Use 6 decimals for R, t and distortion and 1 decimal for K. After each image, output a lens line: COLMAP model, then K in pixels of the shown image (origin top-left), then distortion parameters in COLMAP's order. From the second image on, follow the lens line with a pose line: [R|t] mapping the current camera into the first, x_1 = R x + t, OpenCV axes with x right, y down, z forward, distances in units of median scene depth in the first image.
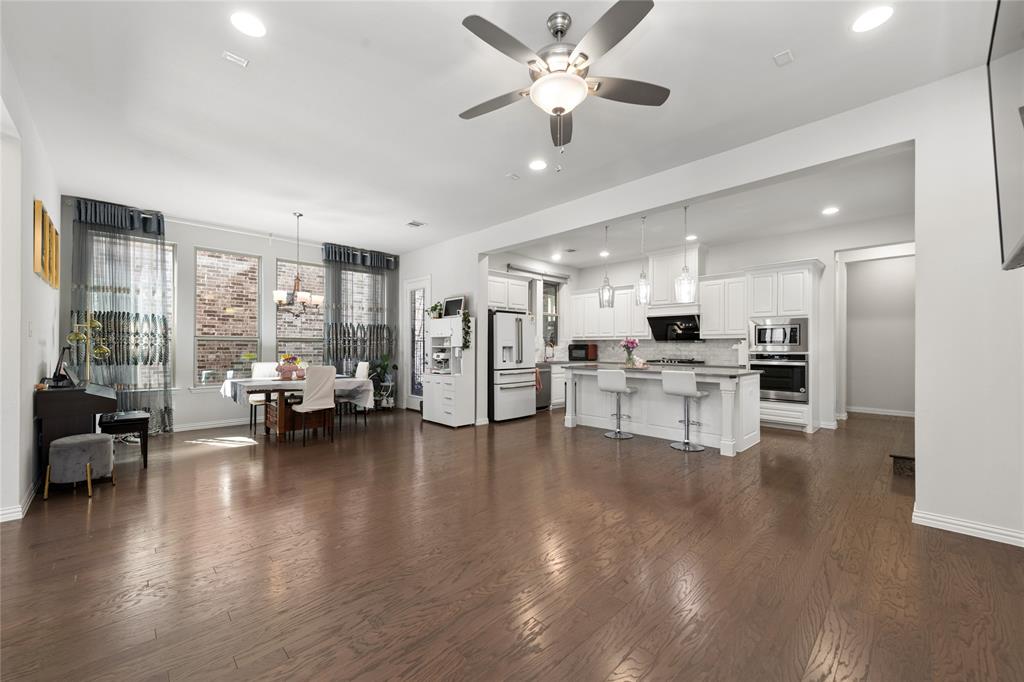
lens RADIAL K [[401.4, 0, 511.8], [0, 401.4, 345.9], [0, 0, 1]] dist [0.009578, -0.002362]
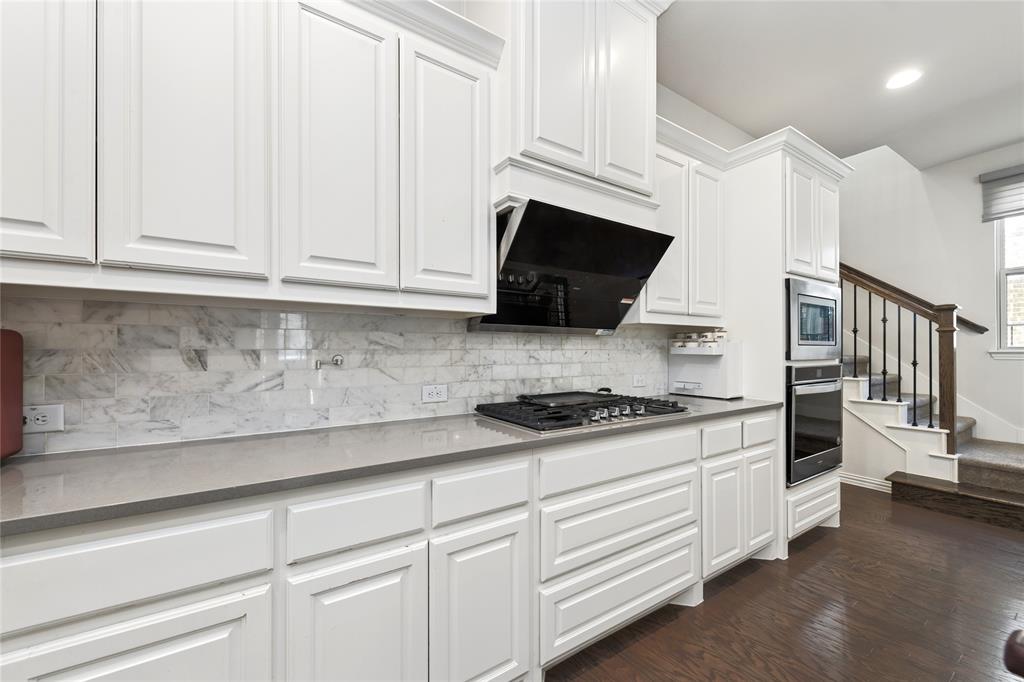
lens RADIAL K [[401.4, 0, 513.1], [0, 401.4, 348.6], [0, 0, 1]] dist [0.009578, -0.002362]
pose [[0.195810, 0.003598, 0.980635, 0.156548], [0.000516, 0.999993, -0.003772, 0.003073], [-0.980642, 0.001245, 0.195806, 1.072172]]
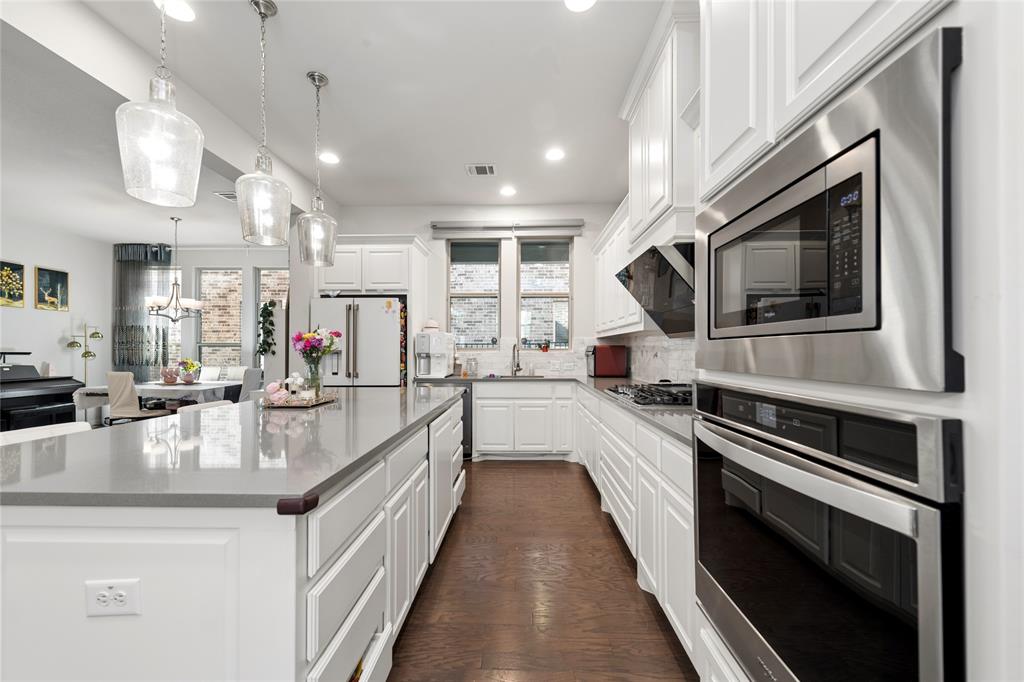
lens RADIAL K [[401.4, 0, 509.6], [0, 401.4, 345.6], [0, 0, 1]] dist [0.009578, -0.002362]
pose [[0.694699, -0.011825, -0.719203, 0.608233], [0.004704, 0.999918, -0.011896, 0.002561], [0.719285, 0.004881, 0.694698, 0.717474]]
